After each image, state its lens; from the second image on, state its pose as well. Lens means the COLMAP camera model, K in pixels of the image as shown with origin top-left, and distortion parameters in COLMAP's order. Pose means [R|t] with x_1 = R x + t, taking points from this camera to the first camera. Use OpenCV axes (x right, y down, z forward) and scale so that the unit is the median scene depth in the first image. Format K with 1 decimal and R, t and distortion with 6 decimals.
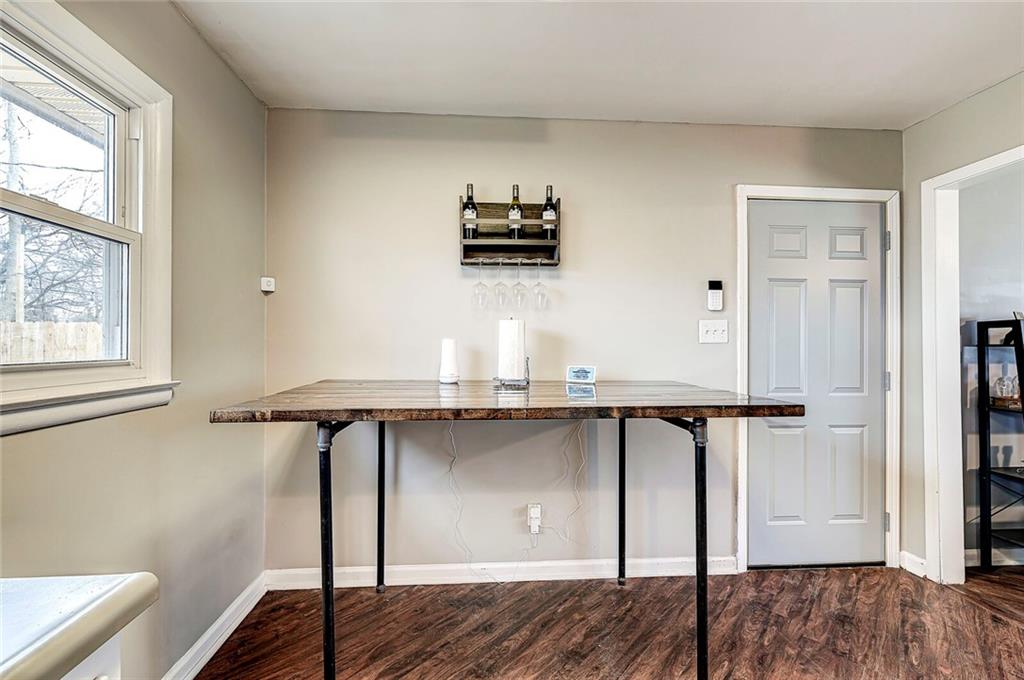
lens RADIAL K [[443.7, 0, 513.7], [0, 443.7, 341.4], [0, 0, 1]] dist [0.000701, 0.000083]
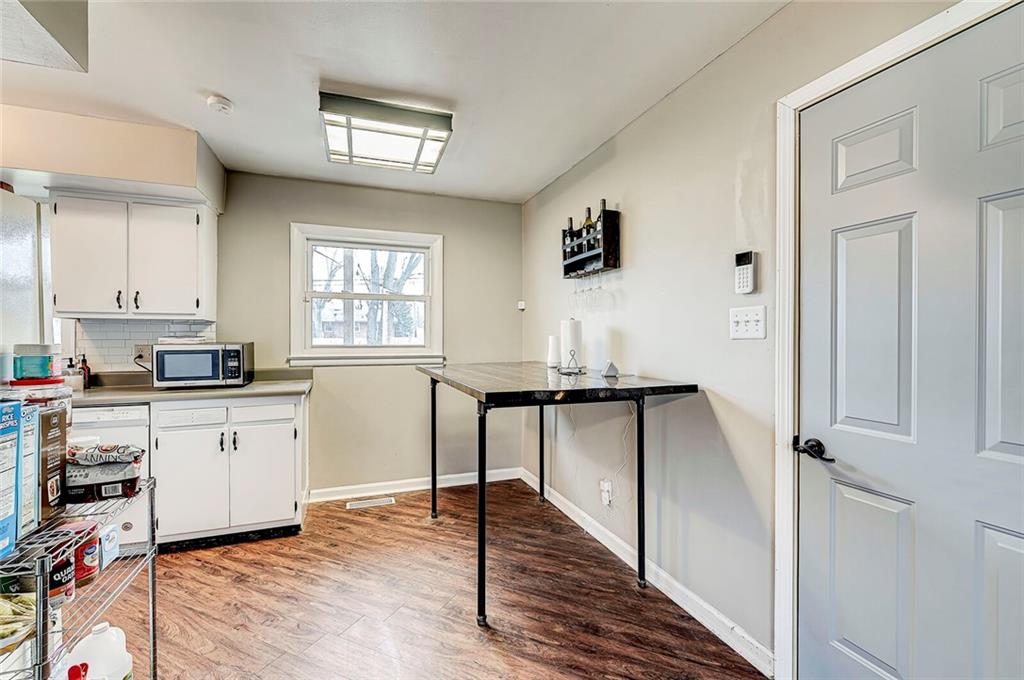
lens RADIAL K [[435.3, 0, 507.5], [0, 435.3, 341.0], [0, 0, 1]] dist [0.000519, 0.000105]
pose [[0.286658, 0.005853, -0.958015, 1.092686], [0.005588, 0.999954, 0.007782, -0.000458], [0.958017, -0.007584, 0.286612, 0.455758]]
